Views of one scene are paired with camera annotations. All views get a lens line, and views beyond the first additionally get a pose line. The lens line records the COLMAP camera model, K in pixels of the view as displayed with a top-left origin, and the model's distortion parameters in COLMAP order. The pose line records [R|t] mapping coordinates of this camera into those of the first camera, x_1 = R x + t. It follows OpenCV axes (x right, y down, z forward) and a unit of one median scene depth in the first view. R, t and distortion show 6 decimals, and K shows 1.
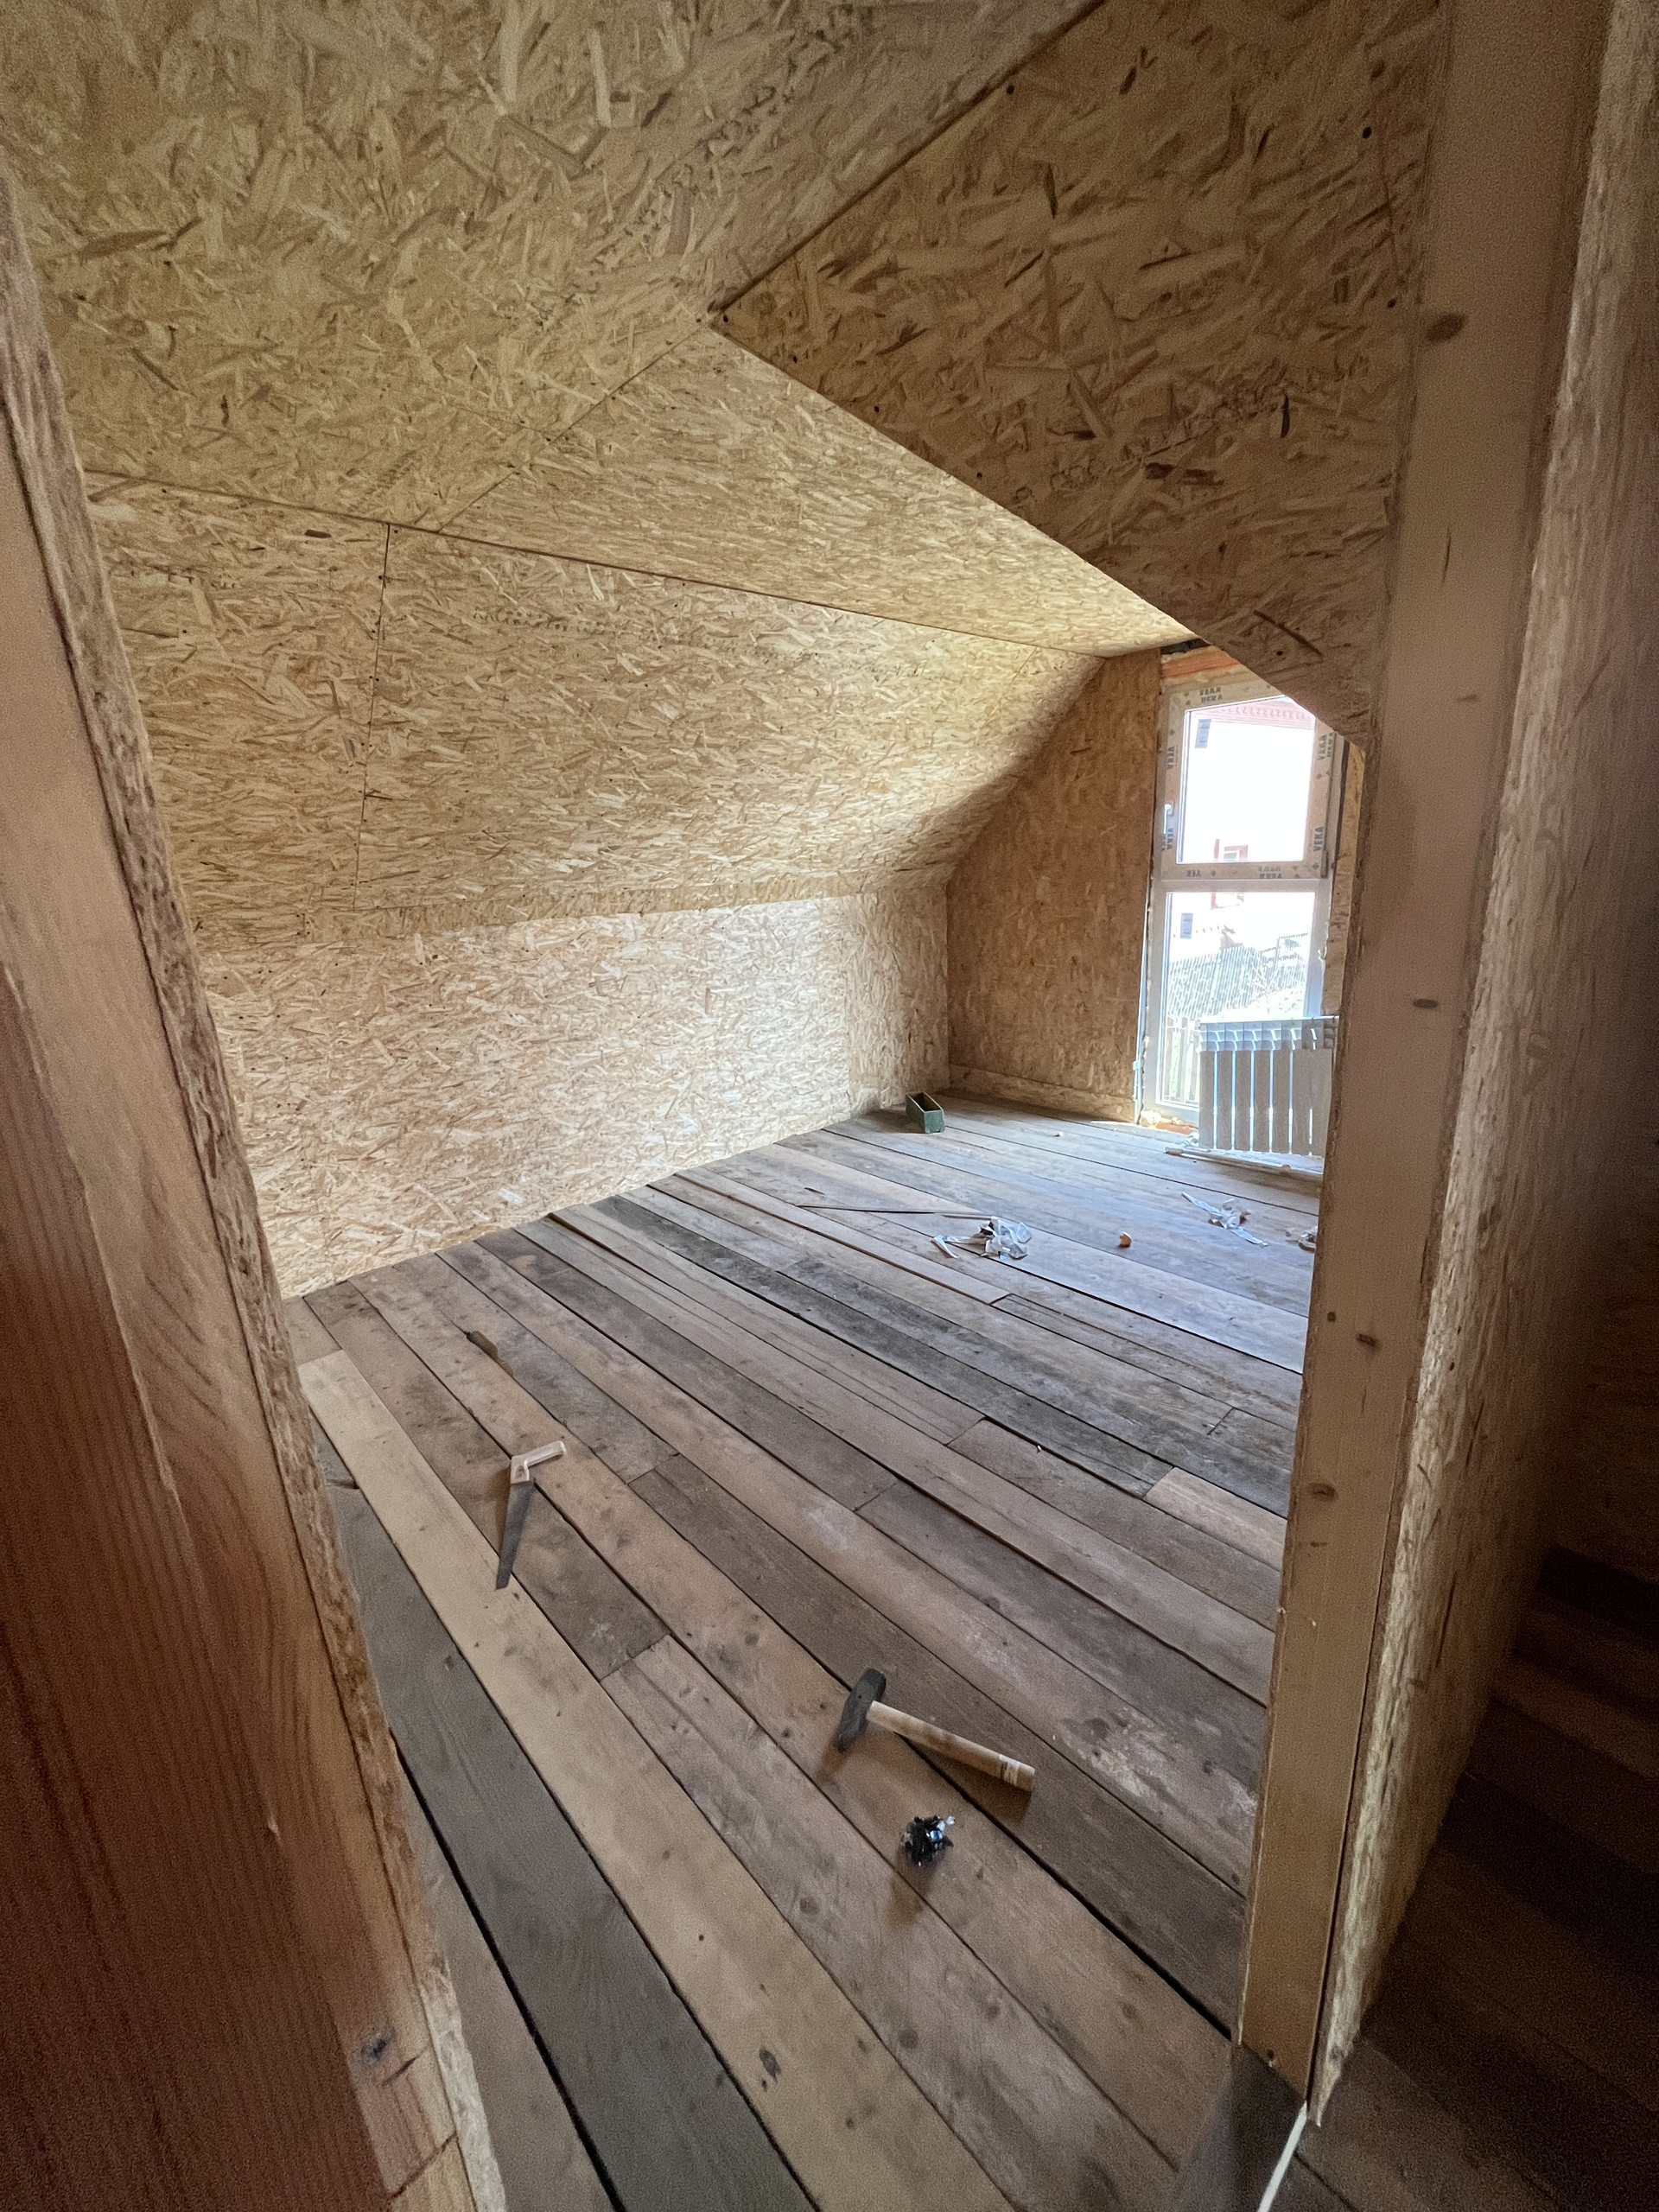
lens RADIAL K [[893.1, 0, 842.5], [0, 893.1, 1100.0], [0, 0, 1]] dist [-0.000934, -0.000245]
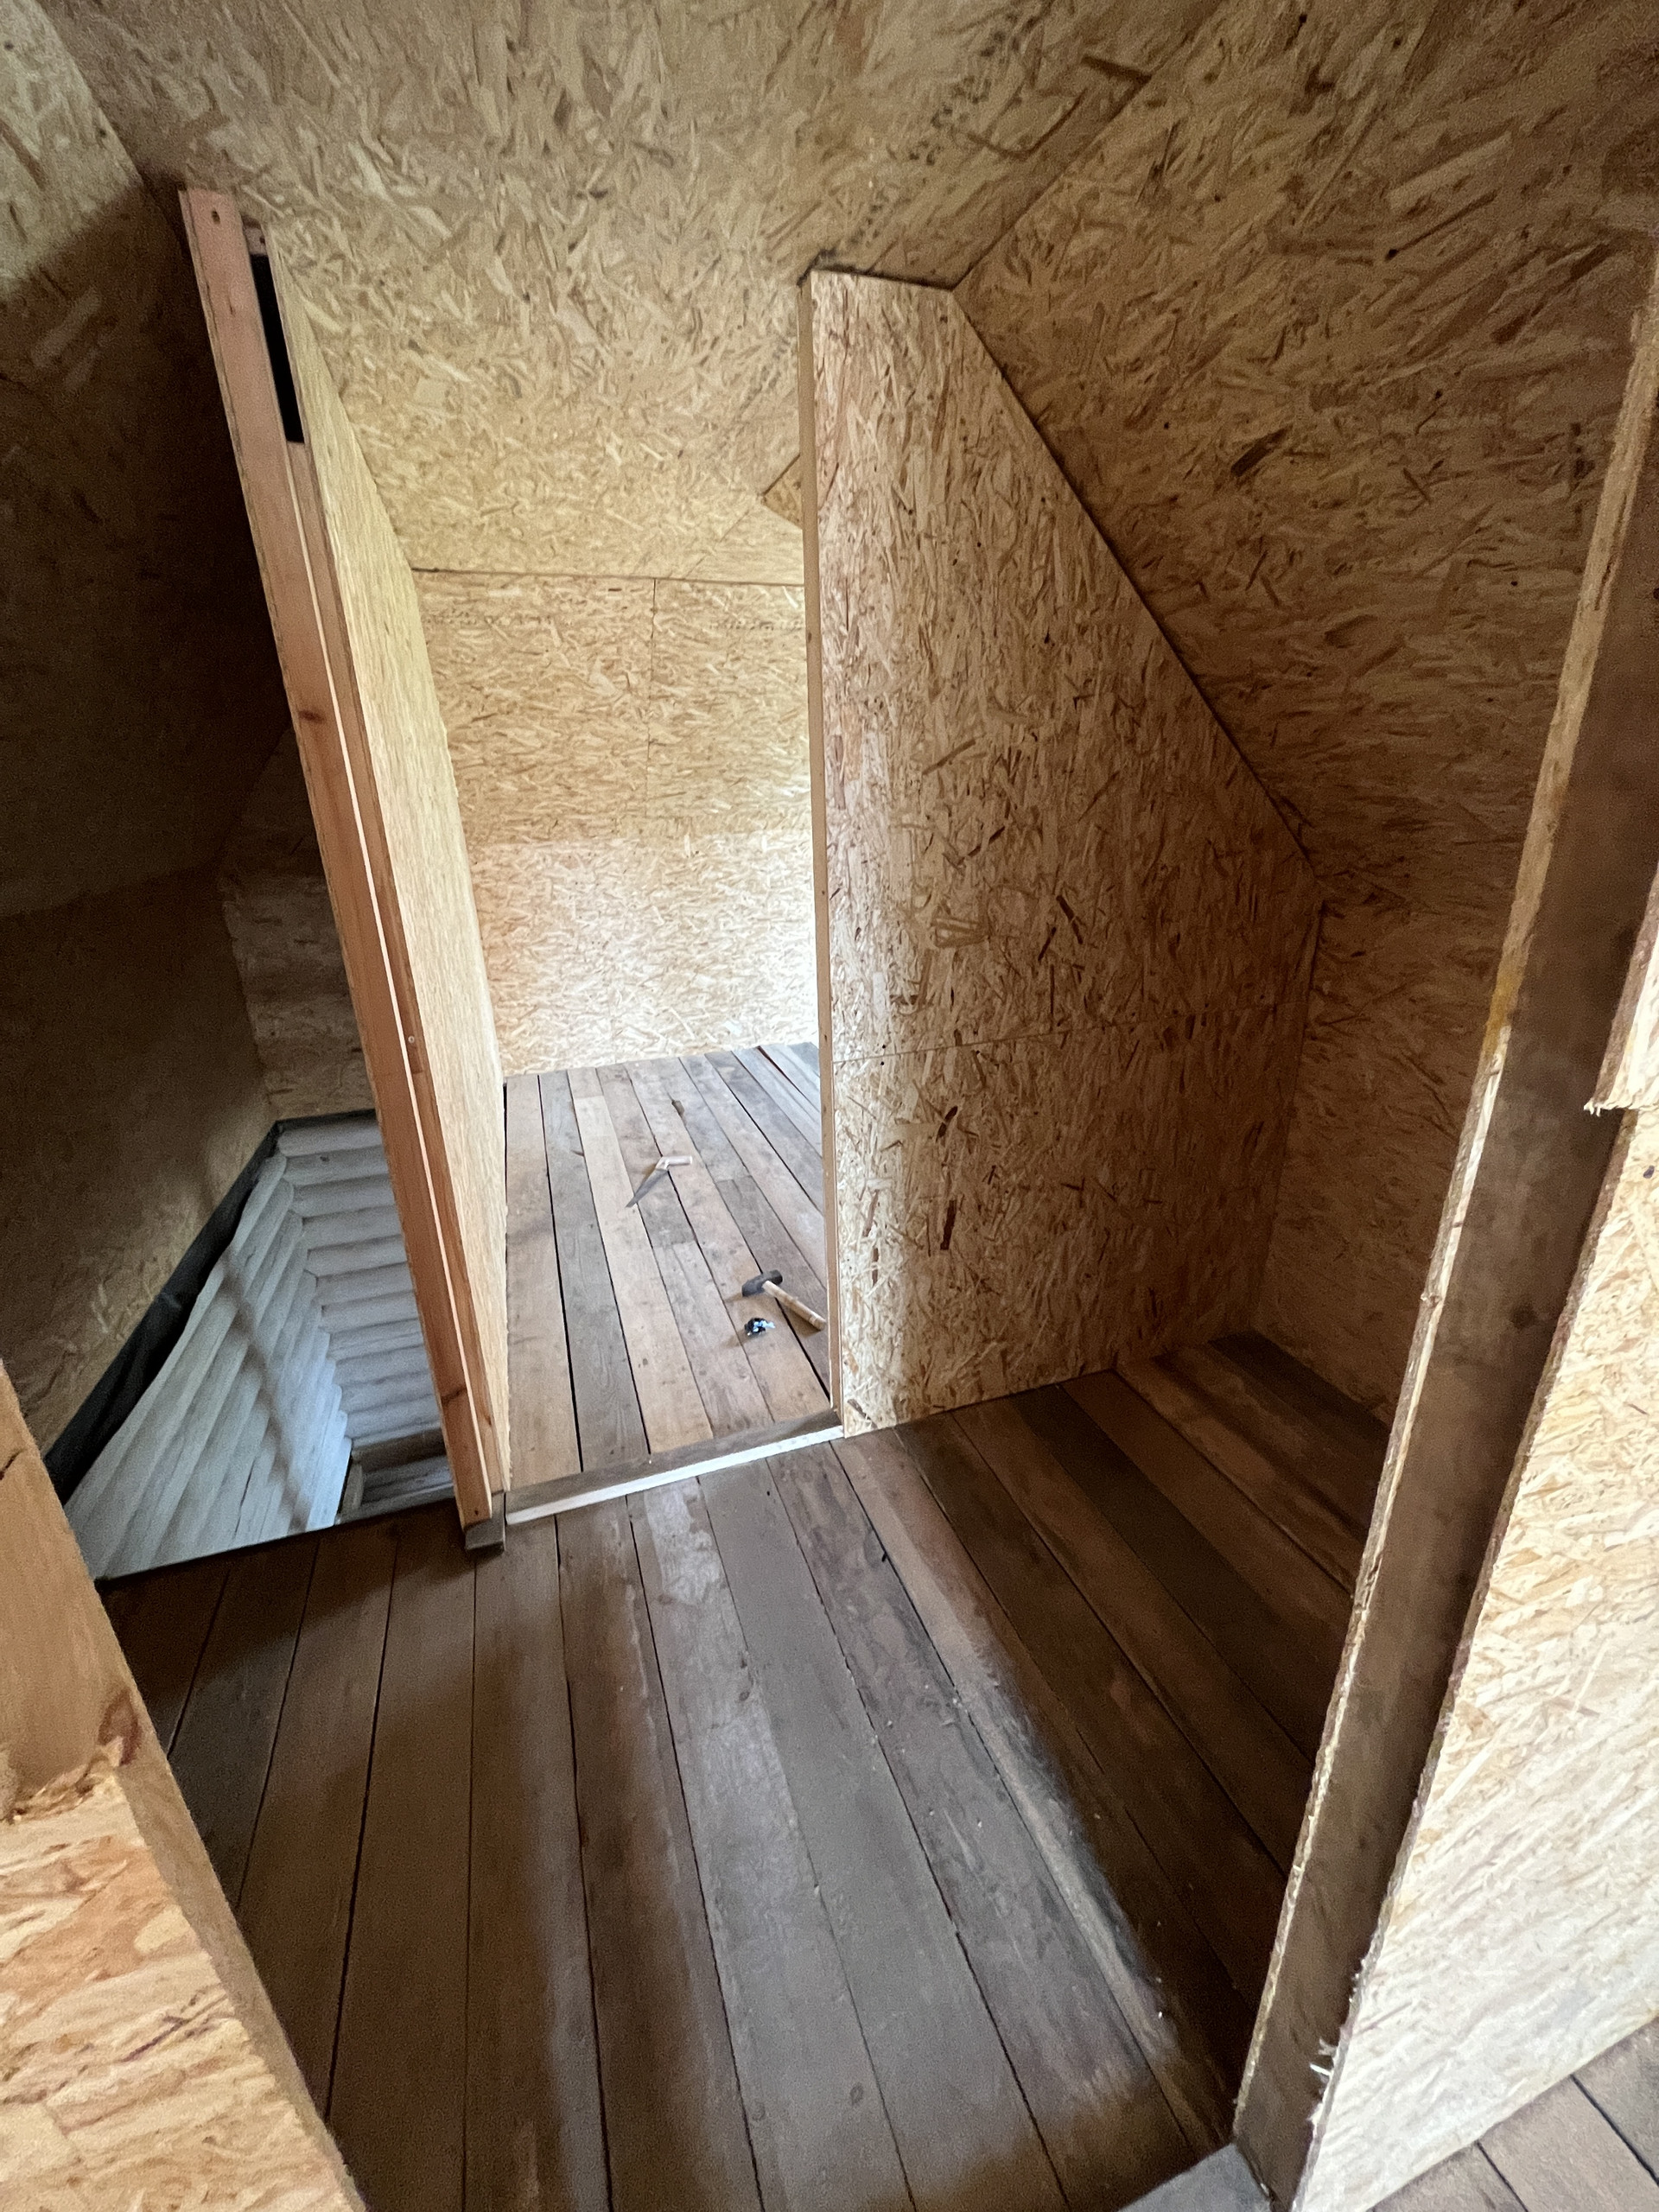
lens RADIAL K [[893.1, 0, 841.2], [0, 893.1, 1104.2], [0, 0, 1]] dist [-0.000934, -0.000245]
pose [[0.917625, 0.166707, -0.360794, 0.407838], [-0.130728, 0.983869, 0.122116, 0.039617], [0.375331, -0.064890, 0.924616, -0.324728]]
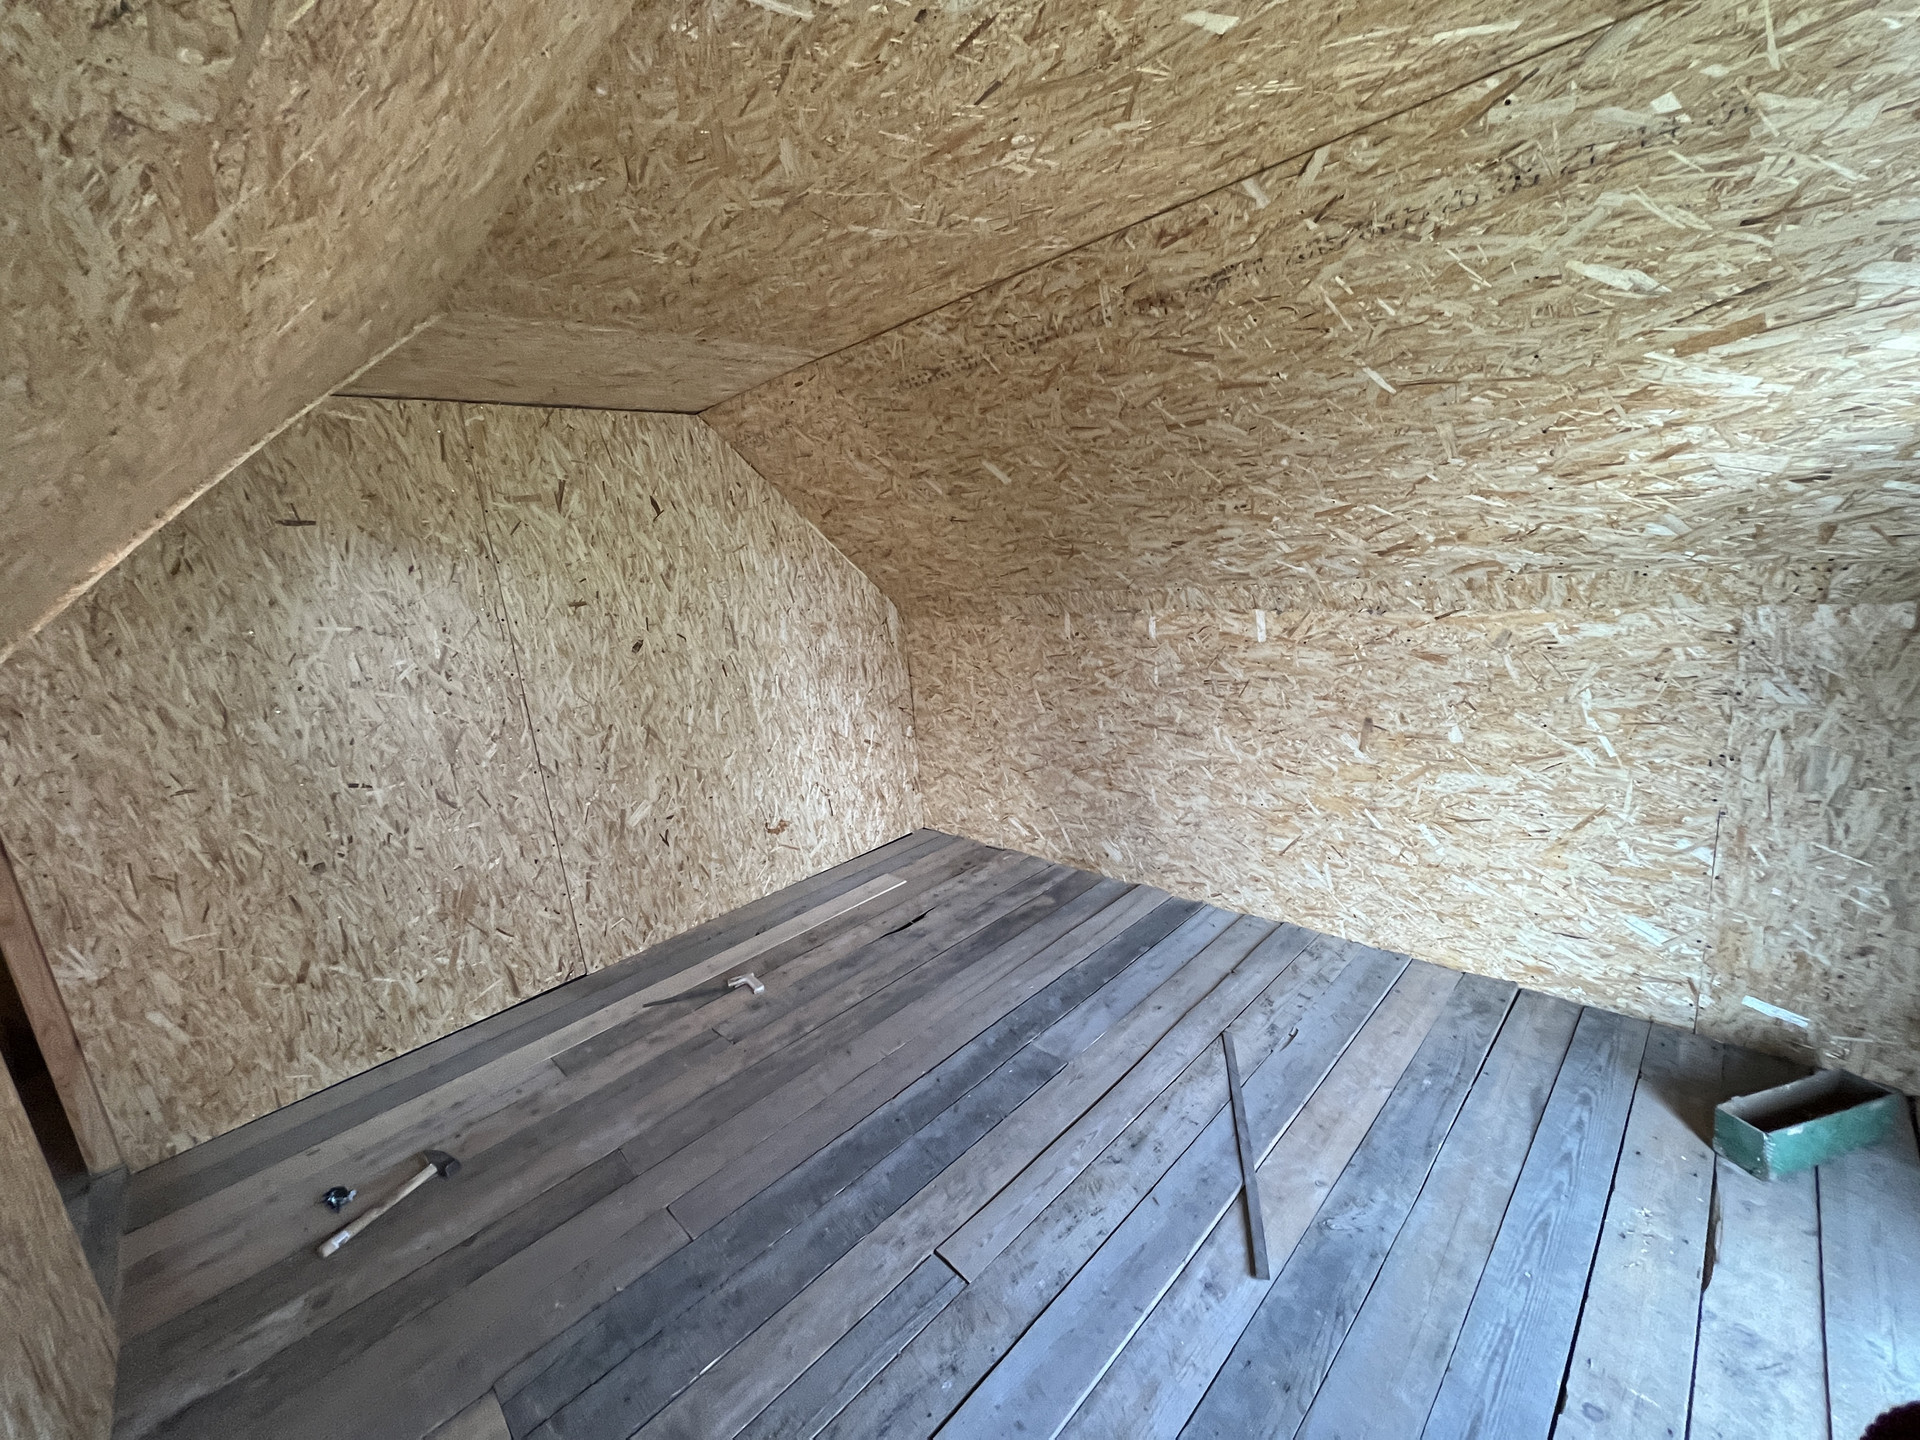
lens RADIAL K [[775.2, 0, 951.0], [0, 775.2, 721.5], [0, 0, 1]] dist [-0.000934, -0.000245]
pose [[0.033985, 0.269410, -0.962426, 0.646985], [-0.161484, 0.951809, 0.260736, -0.339012], [0.986290, 0.146556, 0.075853, 0.906301]]
